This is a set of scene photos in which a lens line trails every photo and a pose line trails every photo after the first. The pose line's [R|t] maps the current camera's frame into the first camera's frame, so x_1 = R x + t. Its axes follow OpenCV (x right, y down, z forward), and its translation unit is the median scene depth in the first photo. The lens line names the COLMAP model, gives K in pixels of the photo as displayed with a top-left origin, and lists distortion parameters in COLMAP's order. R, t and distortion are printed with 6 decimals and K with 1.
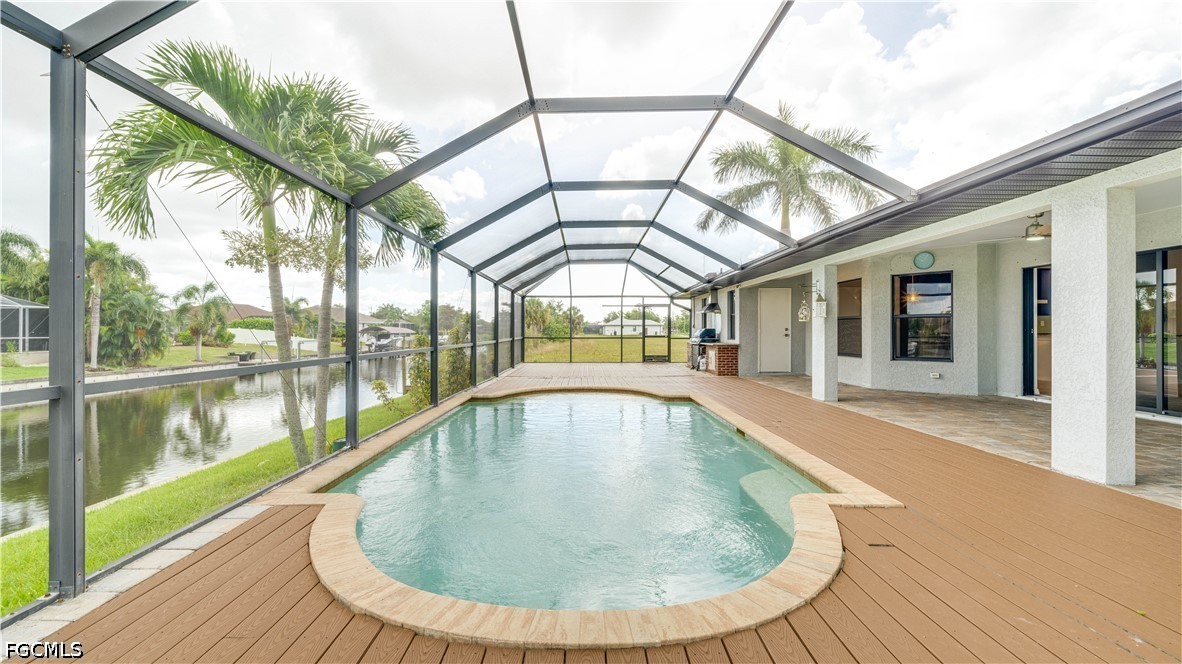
lens RADIAL K [[491.4, 0, 594.4], [0, 491.4, 331.4], [0, 0, 1]] dist [-0.004161, 0.000983]
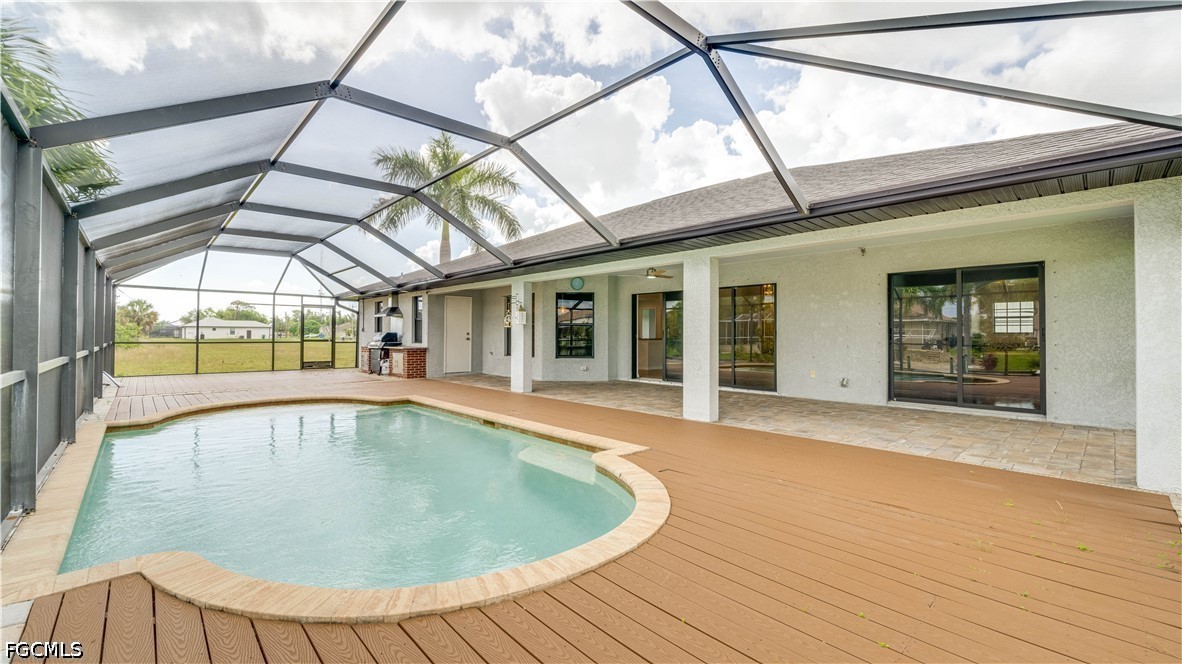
lens RADIAL K [[491.4, 0, 585.7], [0, 491.4, 331.9], [0, 0, 1]] dist [-0.004161, 0.000983]
pose [[0.723054, 0.009690, 0.690724, -0.179033], [-0.004995, 0.999949, -0.008799, 0.000382], [-0.690774, 0.002912, 0.723065, 0.005471]]
